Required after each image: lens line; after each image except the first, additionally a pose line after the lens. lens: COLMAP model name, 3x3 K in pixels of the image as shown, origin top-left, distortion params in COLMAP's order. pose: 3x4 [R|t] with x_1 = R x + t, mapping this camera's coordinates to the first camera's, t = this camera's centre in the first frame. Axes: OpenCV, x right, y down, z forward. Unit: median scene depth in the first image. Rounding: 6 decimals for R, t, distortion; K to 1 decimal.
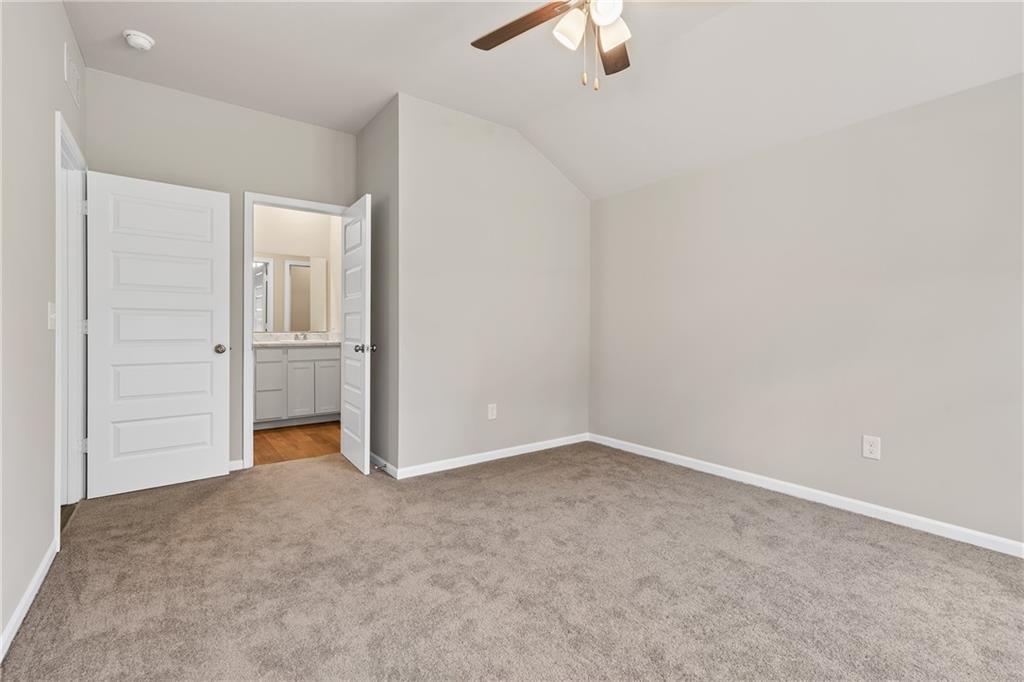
lens RADIAL K [[453.9, 0, 512.0], [0, 453.9, 341.0], [0, 0, 1]] dist [0.000151, -0.000043]
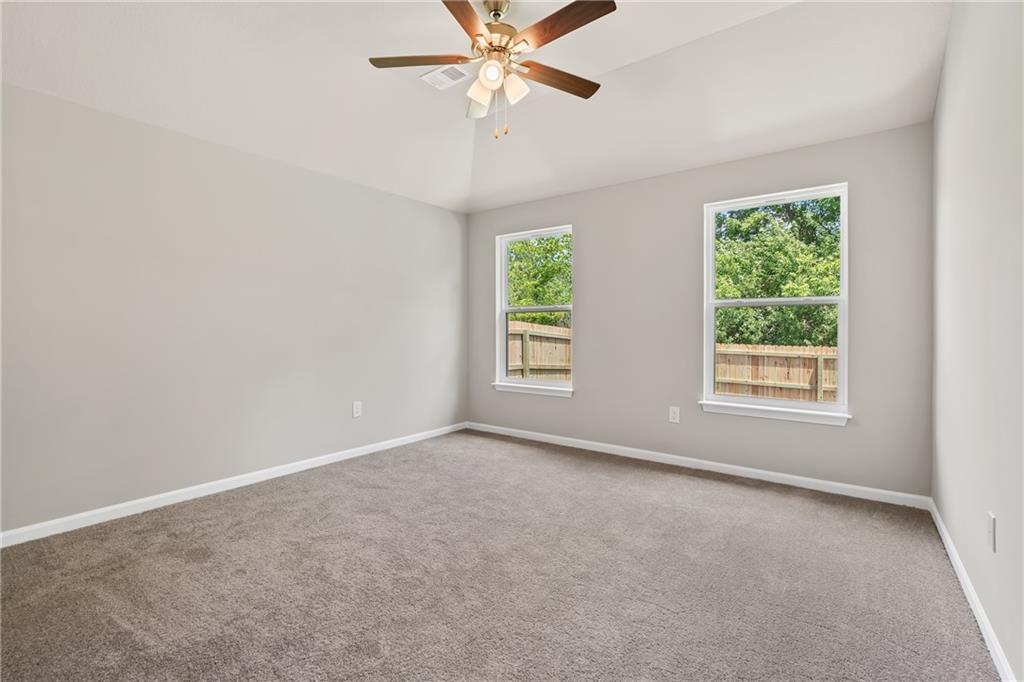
lens RADIAL K [[453.9, 0, 512.0], [0, 453.9, 341.0], [0, 0, 1]] dist [0.000151, -0.000043]
pose [[-0.291414, -0.029859, 0.956131, -0.668039], [0.010228, 0.999358, 0.034327, -0.030897], [-0.956542, 0.019783, -0.290922, 0.834112]]
